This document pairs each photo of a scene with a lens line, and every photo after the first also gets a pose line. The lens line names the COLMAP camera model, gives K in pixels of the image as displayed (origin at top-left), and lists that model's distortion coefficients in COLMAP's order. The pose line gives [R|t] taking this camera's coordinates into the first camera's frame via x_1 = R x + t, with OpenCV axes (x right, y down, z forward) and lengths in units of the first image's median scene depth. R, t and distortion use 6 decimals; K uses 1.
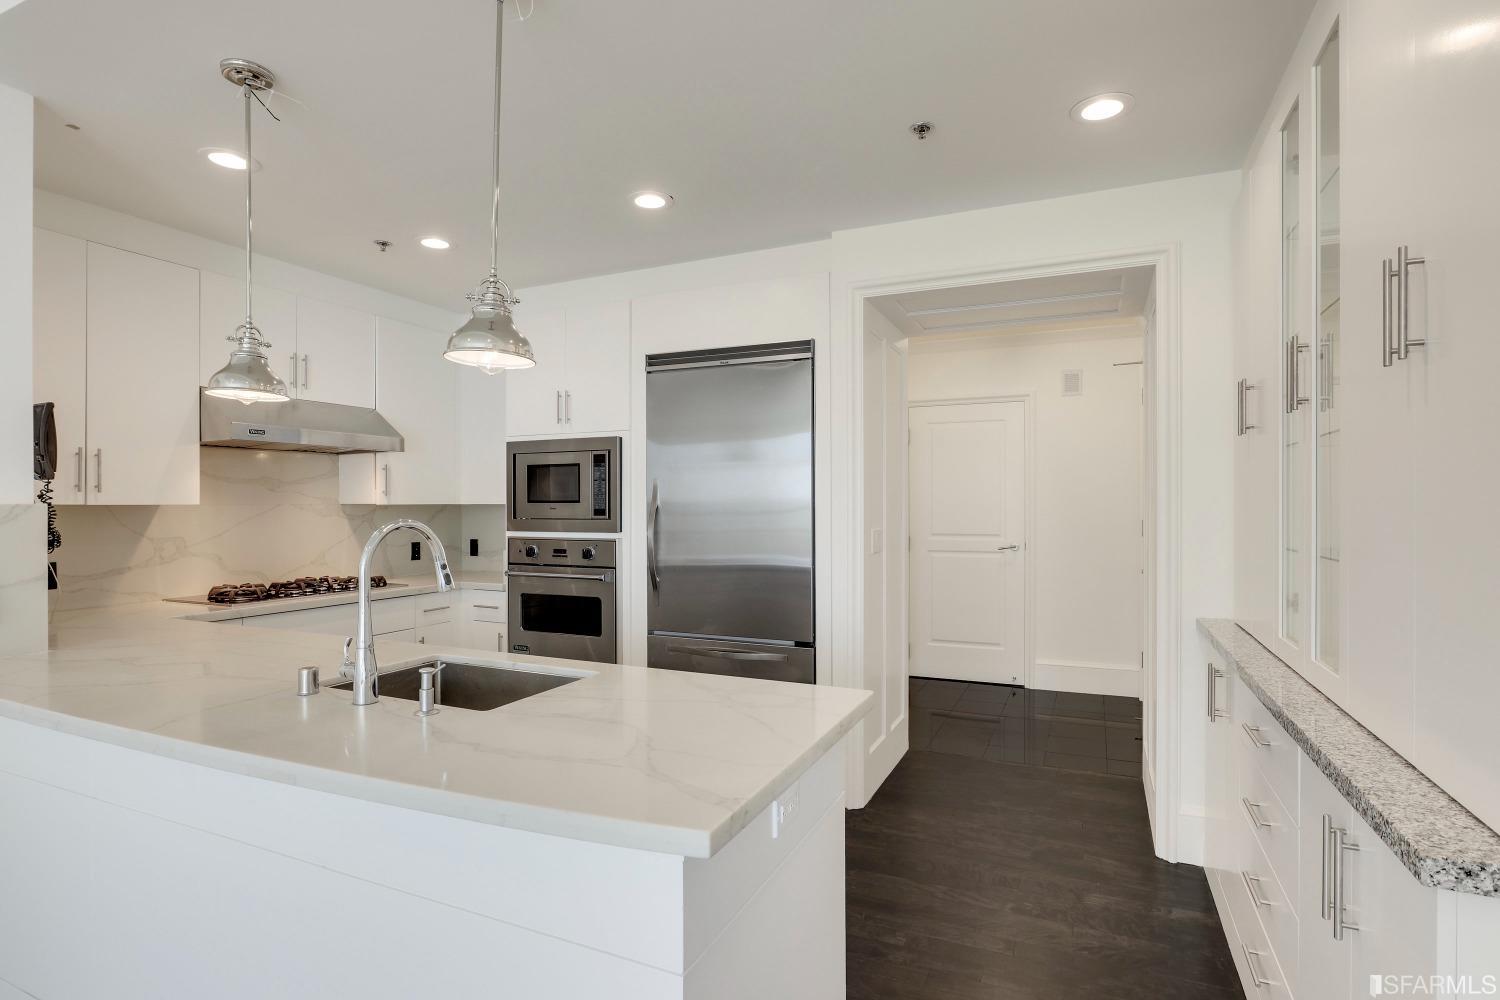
lens RADIAL K [[757.1, 0, 752.7], [0, 757.1, 508.4], [0, 0, 1]] dist [-0.022074, 0.009630]
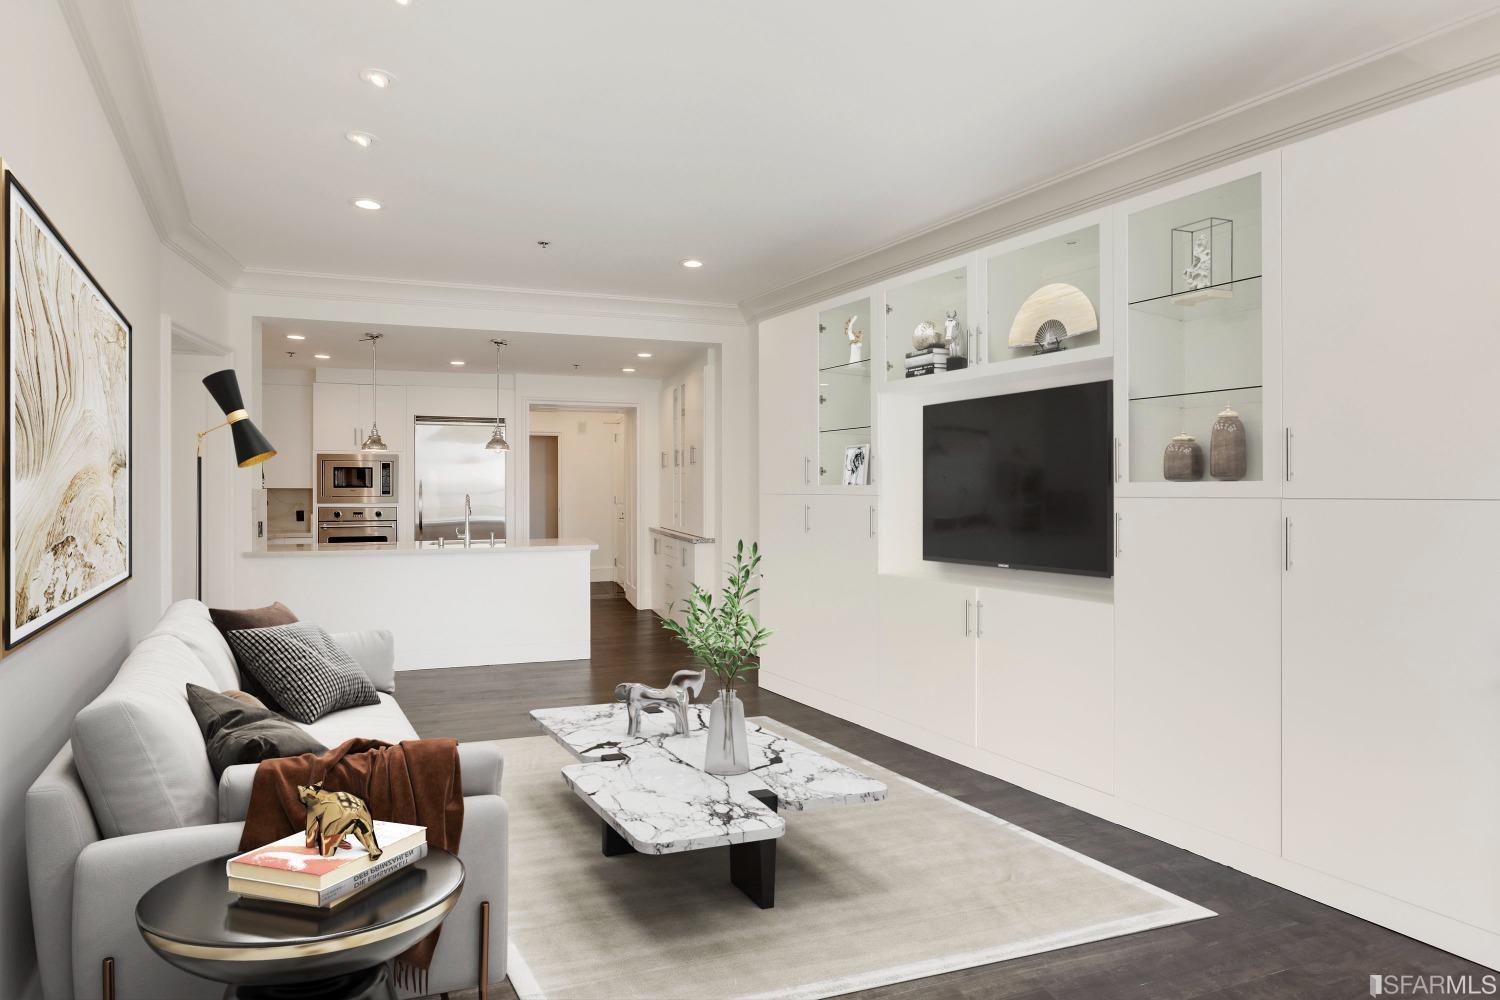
lens RADIAL K [[757.1, 0, 750.5], [0, 757.1, 494.4], [0, 0, 1]] dist [-0.022074, 0.009630]
pose [[0.741780, -0.004299, 0.670629, -0.840257], [0.000214, 0.999981, 0.006173, -0.002300], [-0.670643, -0.004435, 0.741767, -1.121723]]
